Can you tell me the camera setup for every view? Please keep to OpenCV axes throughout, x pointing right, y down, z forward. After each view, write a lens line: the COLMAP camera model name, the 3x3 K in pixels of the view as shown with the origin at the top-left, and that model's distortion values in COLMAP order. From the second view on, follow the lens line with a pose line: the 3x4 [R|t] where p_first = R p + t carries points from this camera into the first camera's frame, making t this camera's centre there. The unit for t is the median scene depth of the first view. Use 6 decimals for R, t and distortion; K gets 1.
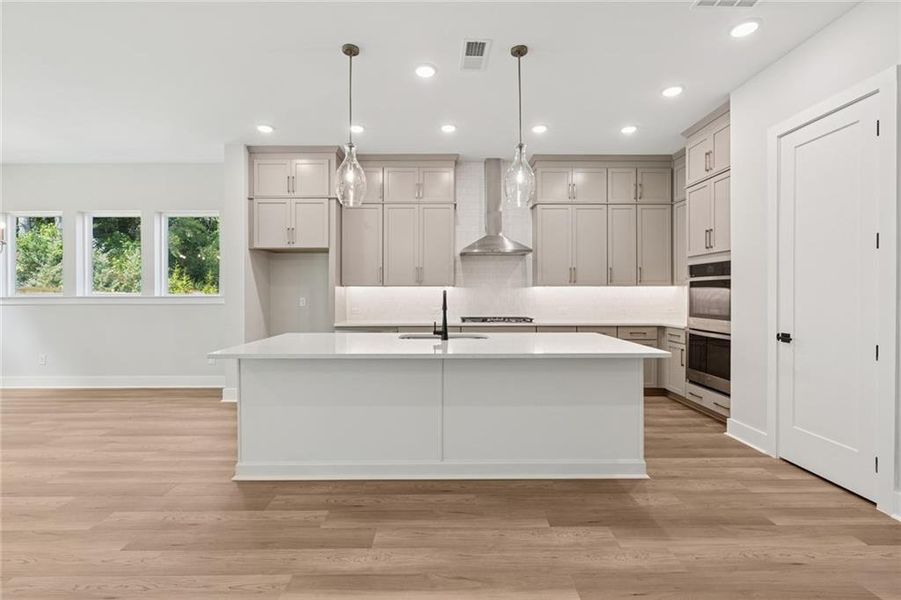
lens RADIAL K [[408.7, 0, 447.0], [0, 408.7, 294.7], [0, 0, 1]] dist [-0.004225, -0.000048]
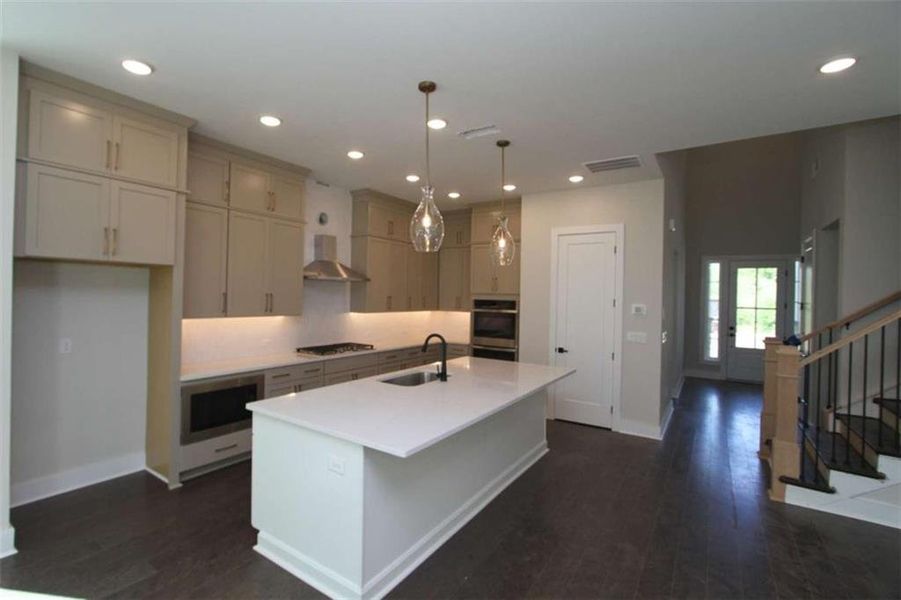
lens RADIAL K [[408.7, 0, 447.0], [0, 408.7, 294.7], [0, 0, 1]] dist [-0.004225, -0.000048]
pose [[0.573564, 0.019249, 0.818935, -0.591614], [-0.020307, 0.999751, -0.009276, -0.070753], [-0.818909, -0.011310, 0.573812, 0.253208]]
